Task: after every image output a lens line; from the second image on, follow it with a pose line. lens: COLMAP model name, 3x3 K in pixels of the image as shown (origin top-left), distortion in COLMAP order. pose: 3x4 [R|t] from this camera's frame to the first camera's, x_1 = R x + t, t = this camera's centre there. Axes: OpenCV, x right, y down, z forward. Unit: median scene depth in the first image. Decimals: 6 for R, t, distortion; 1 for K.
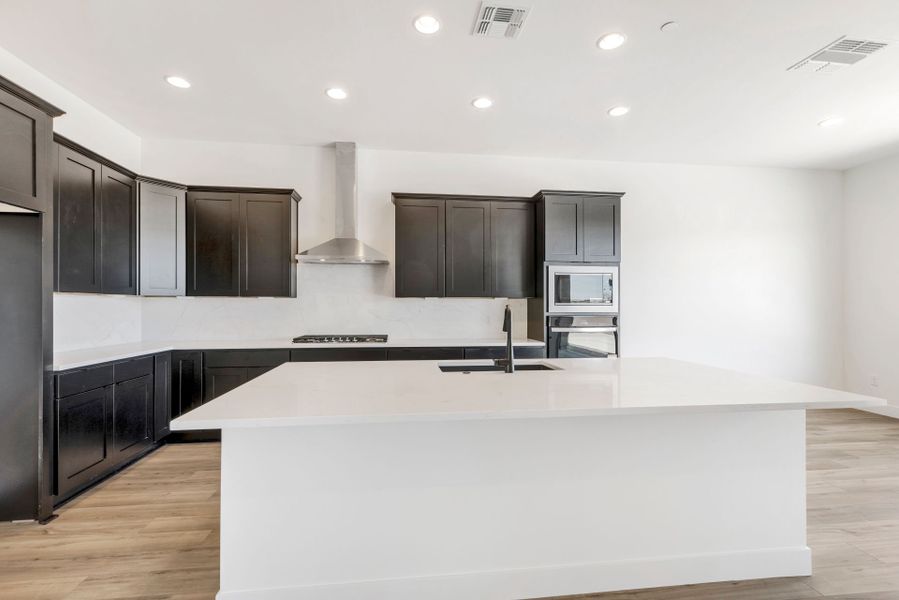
lens RADIAL K [[409.4, 0, 447.4], [0, 409.4, 302.9], [0, 0, 1]] dist [0.005973, -0.001005]
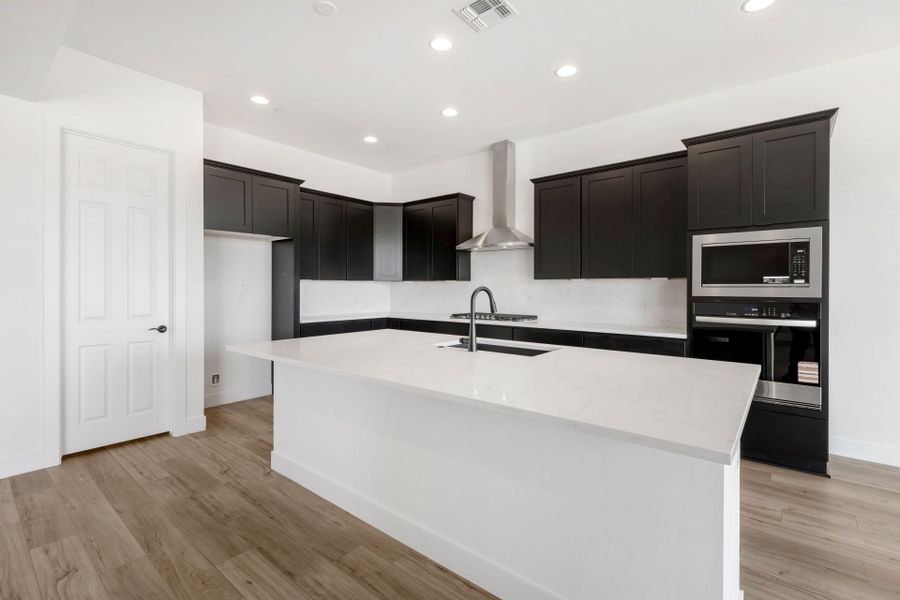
lens RADIAL K [[409.9, 0, 456.1], [0, 409.9, 287.9], [0, 0, 1]] dist [0.005973, -0.001005]
pose [[0.693738, 0.000281, -0.720227, 0.483982], [0.002903, 0.999991, 0.003186, 0.003848], [0.720222, -0.004301, 0.693731, 0.136833]]
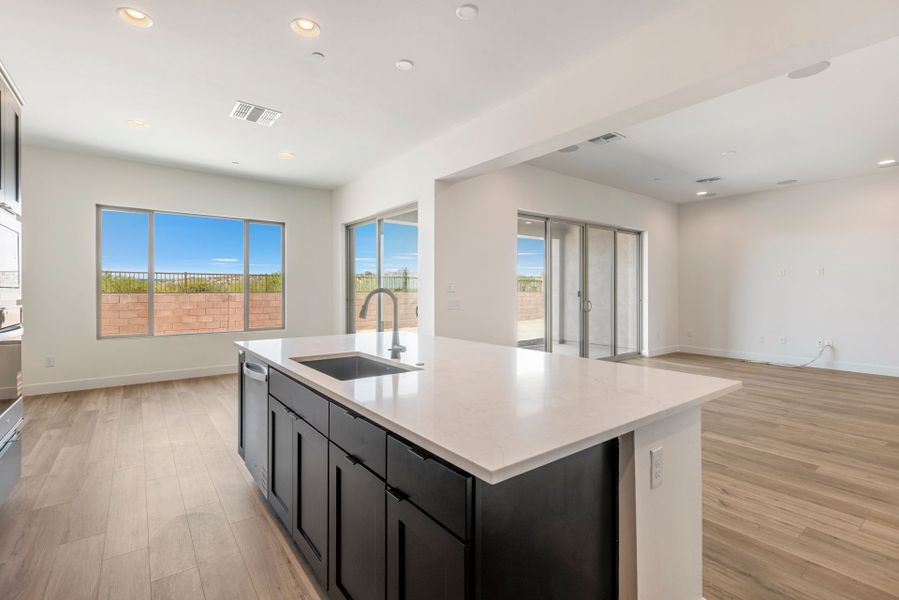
lens RADIAL K [[409.4, 0, 450.3], [0, 409.4, 289.2], [0, 0, 1]] dist [0.005973, -0.001005]
pose [[-0.501024, 0.000201, 0.865433, -0.422641], [-0.004481, 0.999986, -0.002826, 0.004219], [-0.865422, -0.005294, -0.501016, 0.769058]]
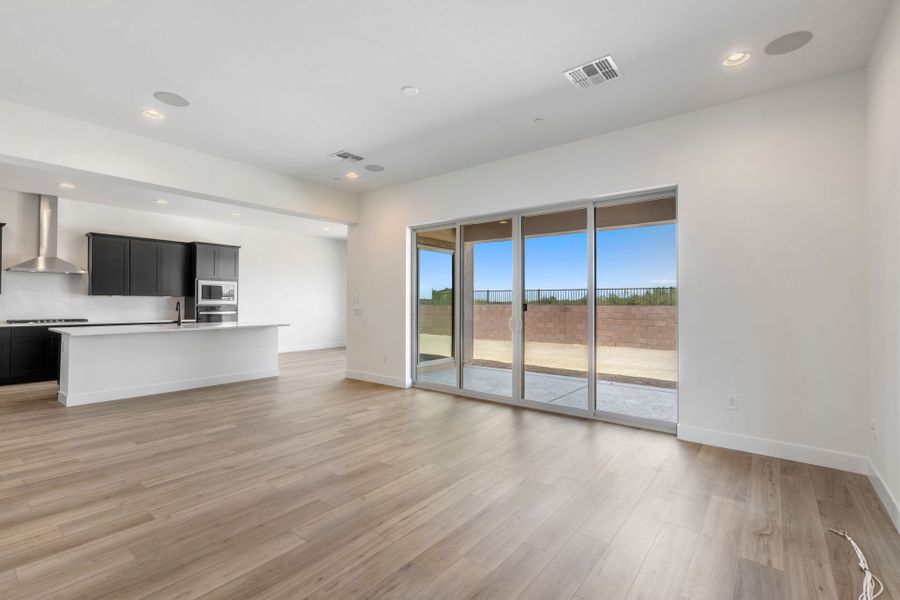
lens RADIAL K [[409.9, 0, 453.0], [0, 409.9, 300.1], [0, 0, 1]] dist [0.005973, -0.001005]
pose [[0.704544, 0.005578, 0.709639, -0.276558], [-0.006616, 0.999977, -0.001292, -0.002283], [-0.709630, -0.003784, 0.704564, -1.200314]]
